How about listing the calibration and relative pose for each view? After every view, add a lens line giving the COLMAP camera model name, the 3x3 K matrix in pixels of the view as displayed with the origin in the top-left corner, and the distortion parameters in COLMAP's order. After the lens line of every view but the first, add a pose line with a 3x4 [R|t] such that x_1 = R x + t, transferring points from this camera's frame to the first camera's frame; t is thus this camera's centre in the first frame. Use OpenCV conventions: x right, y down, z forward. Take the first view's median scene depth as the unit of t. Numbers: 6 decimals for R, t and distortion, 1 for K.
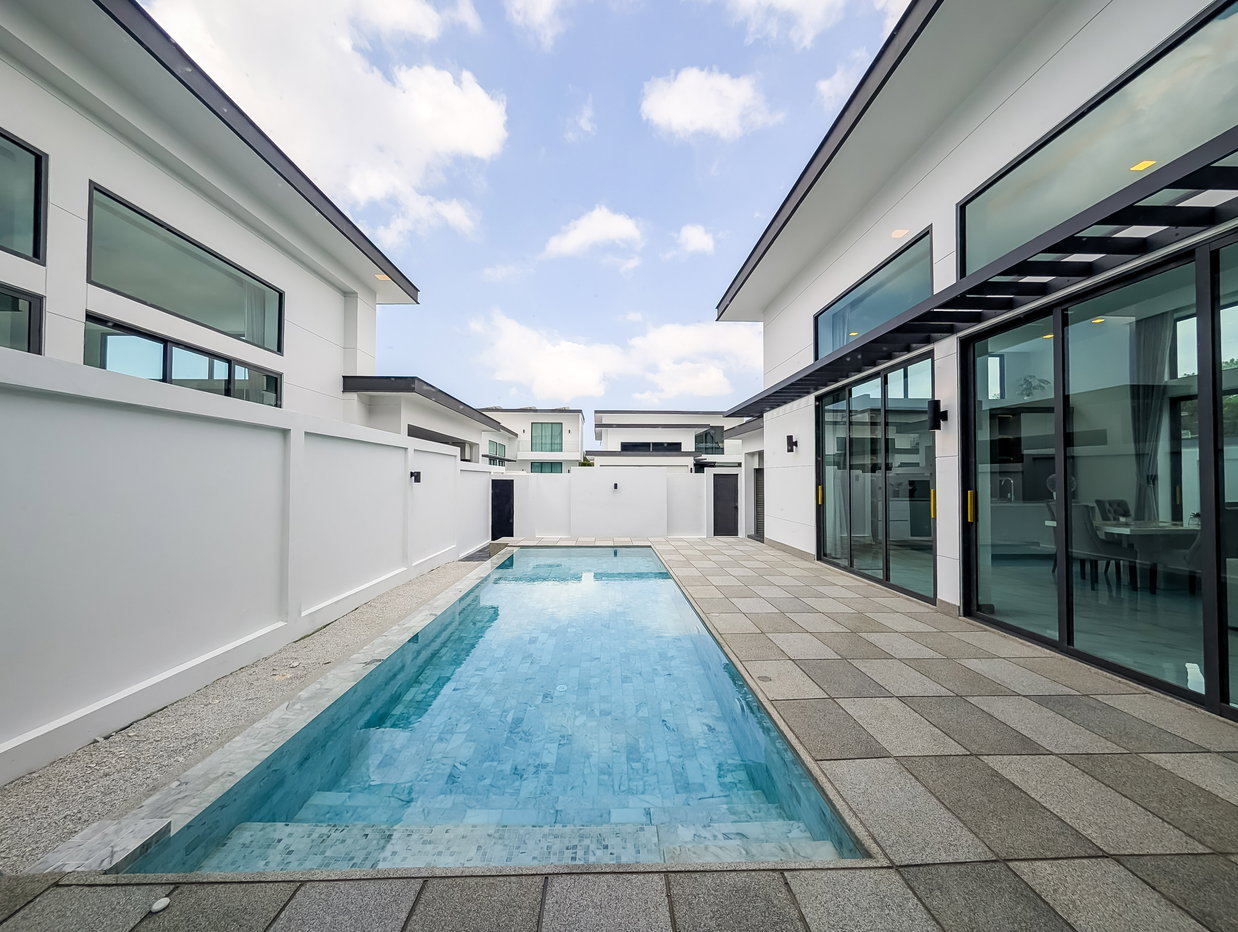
lens RADIAL K [[479.6, 0, 611.9], [0, 479.6, 470.6], [0, 0, 1]] dist [0.005001, -0.000038]
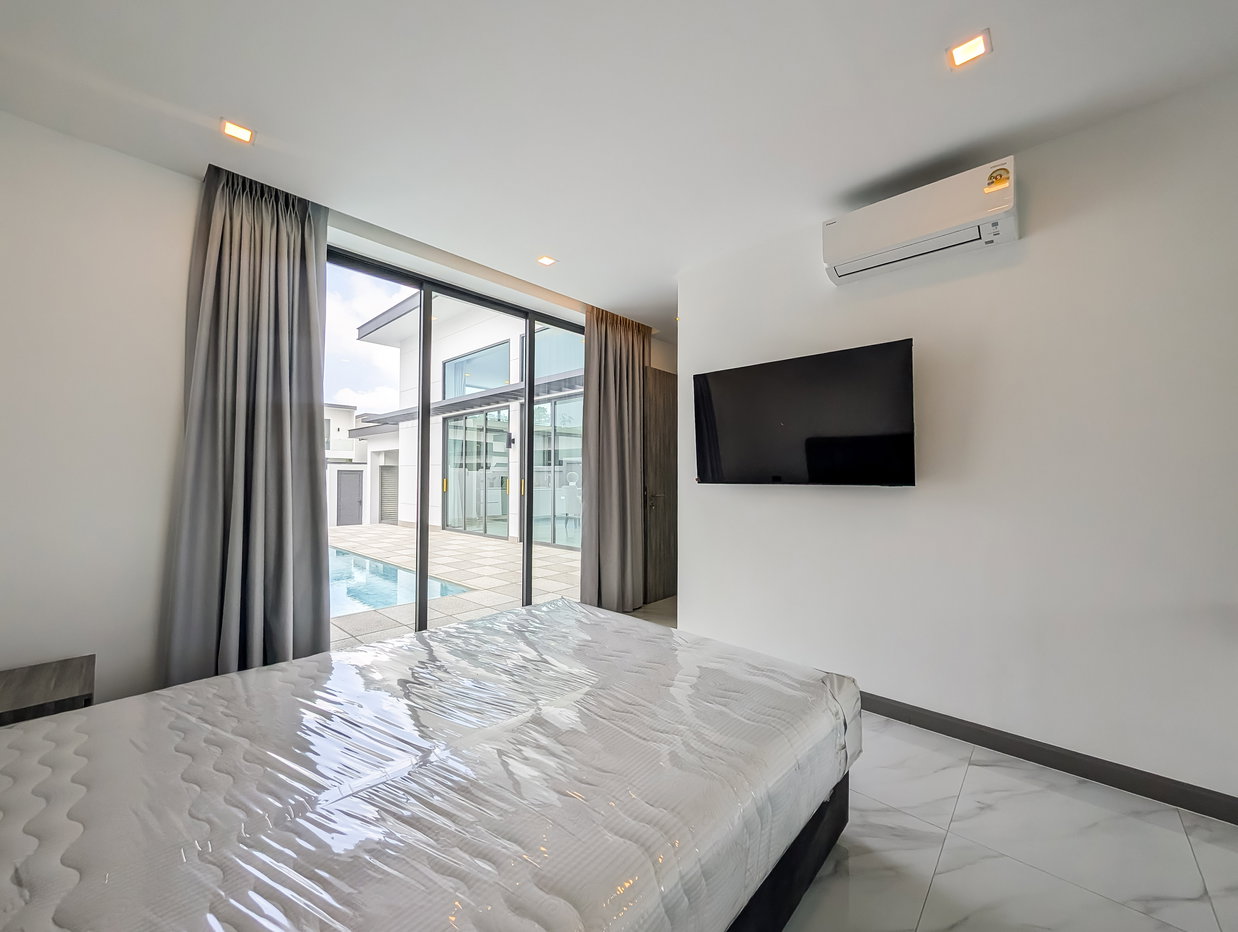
lens RADIAL K [[479.6, 0, 619.3], [0, 479.6, 462.8], [0, 0, 1]] dist [0.005001, -0.000038]
pose [[0.704910, 0.019709, 0.709023, -0.190012], [-0.011943, 0.999802, -0.015919, -0.000068], [-0.709196, 0.002753, 0.705006, -0.336332]]
